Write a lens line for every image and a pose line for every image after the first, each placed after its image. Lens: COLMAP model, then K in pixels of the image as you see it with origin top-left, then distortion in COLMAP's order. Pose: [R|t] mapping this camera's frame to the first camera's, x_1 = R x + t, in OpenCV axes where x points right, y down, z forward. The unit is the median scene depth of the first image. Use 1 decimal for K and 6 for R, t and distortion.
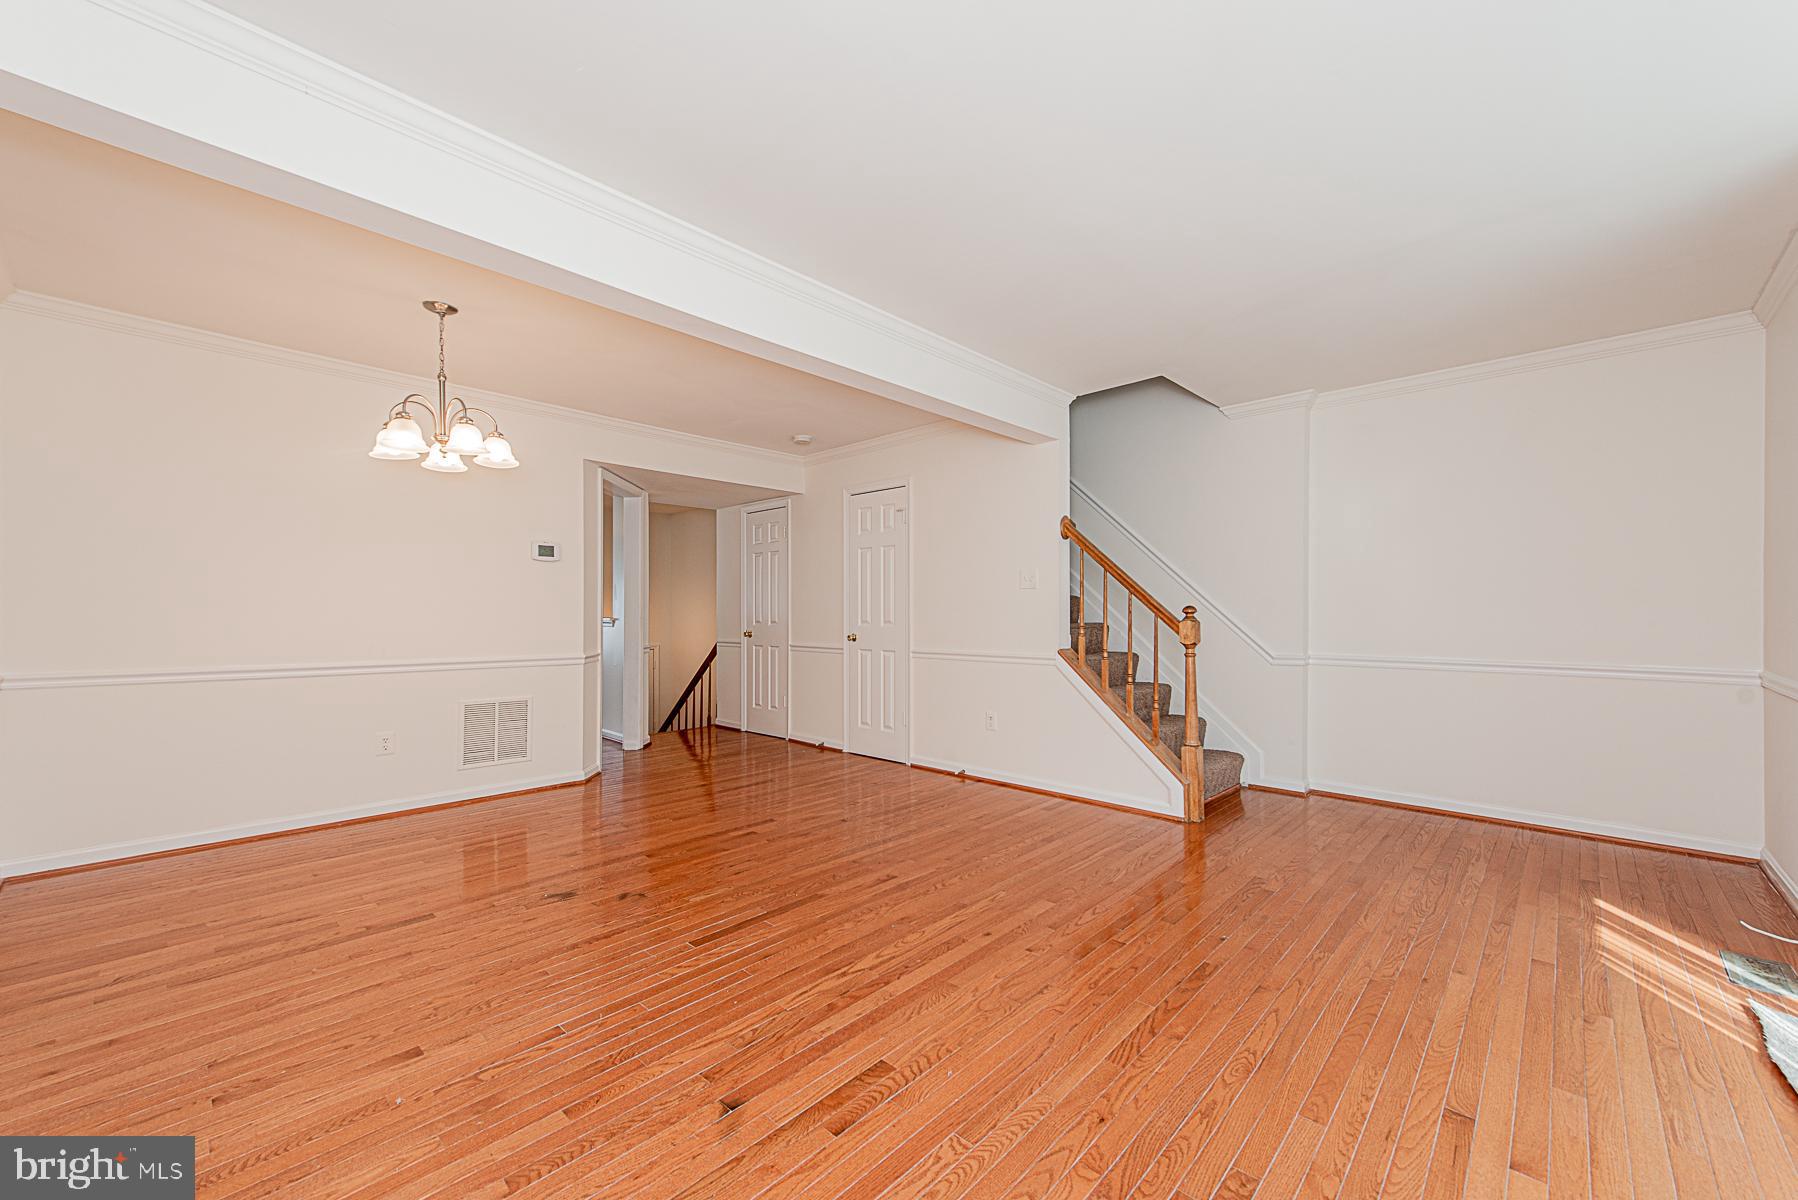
lens RADIAL K [[707.6, 0, 906.7], [0, 707.6, 615.1], [0, 0, 1]] dist [0.019916, -0.001274]
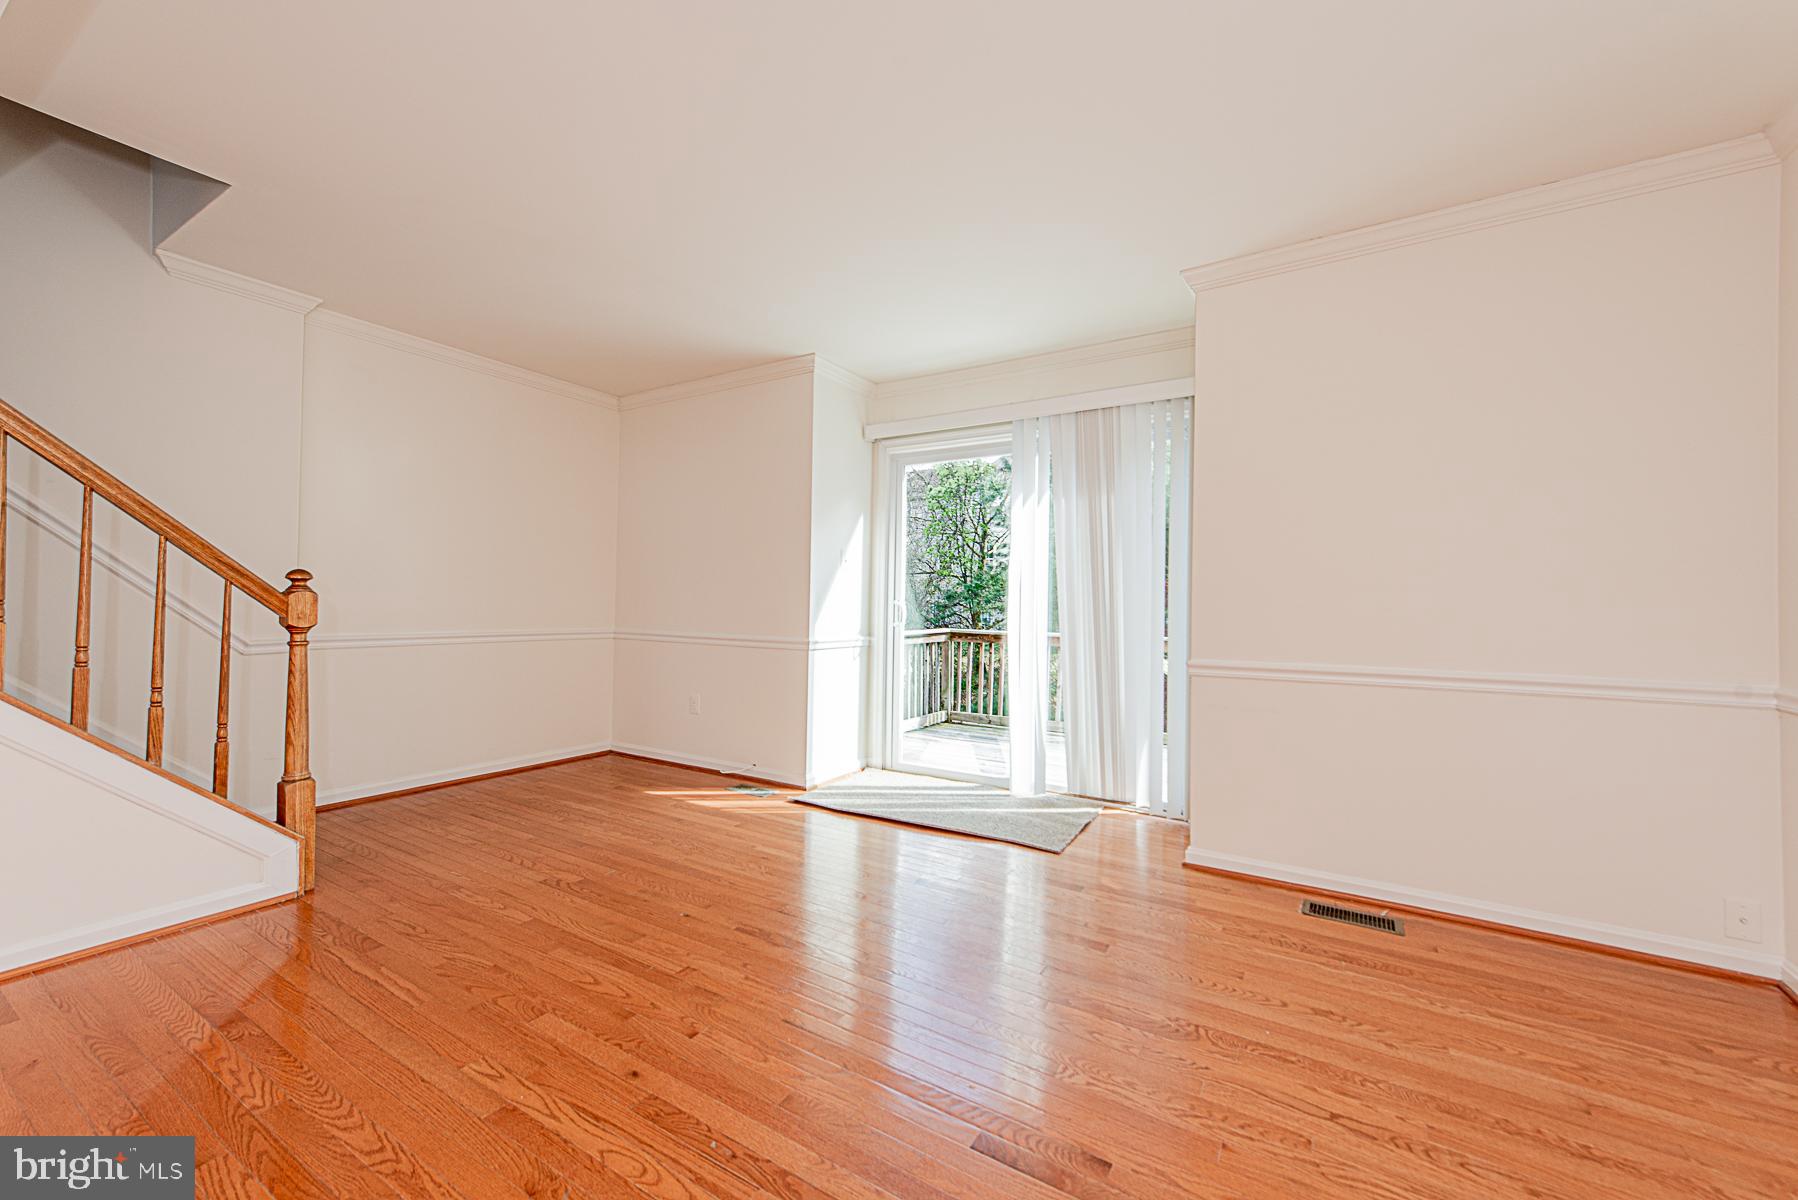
lens RADIAL K [[707.6, 0, 901.7], [0, 707.6, 585.0], [0, 0, 1]] dist [0.019916, -0.001274]
pose [[-0.208582, 0.021677, 0.977765, -0.392666], [-0.015787, 0.999549, -0.025527, 0.010132], [-0.977878, -0.020761, -0.208145, 0.607787]]
